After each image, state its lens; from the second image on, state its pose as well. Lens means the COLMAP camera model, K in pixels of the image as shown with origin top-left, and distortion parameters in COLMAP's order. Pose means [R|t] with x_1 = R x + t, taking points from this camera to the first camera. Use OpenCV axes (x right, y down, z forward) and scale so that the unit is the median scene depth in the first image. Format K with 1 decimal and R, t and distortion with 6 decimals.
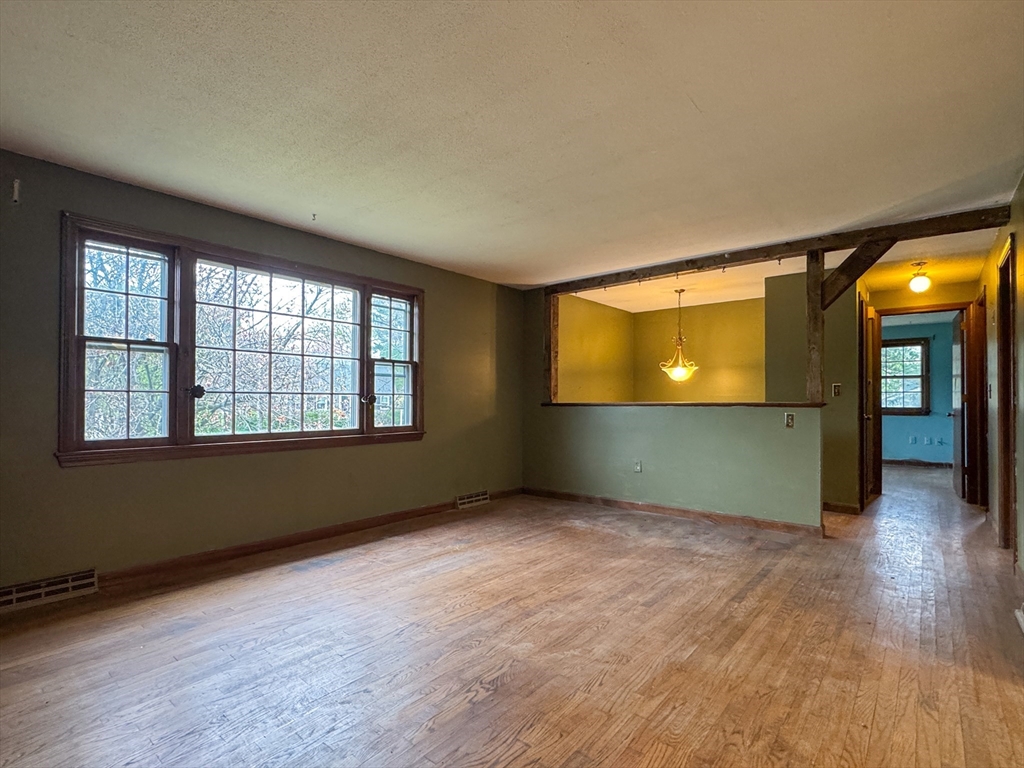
lens RADIAL K [[493.8, 0, 524.2], [0, 493.8, 408.0], [0, 0, 1]] dist [-0.015552, 0.000200]
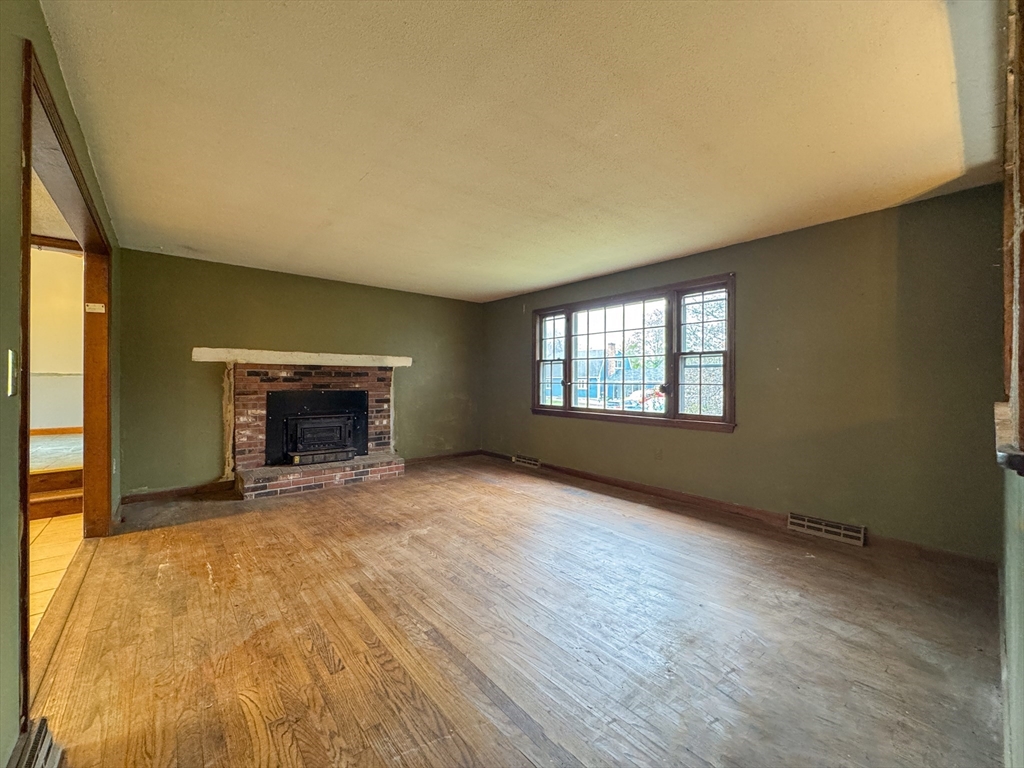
lens RADIAL K [[415.0, 0, 512.0], [0, 415.0, 384.0], [0, 0, 1]] dist [0.006842, 0.000195]
pose [[-0.187102, -0.001636, -0.982339, 0.839577], [-0.017825, 0.999840, 0.001730, -0.027305], [0.982179, 0.017834, -0.187101, 0.956957]]
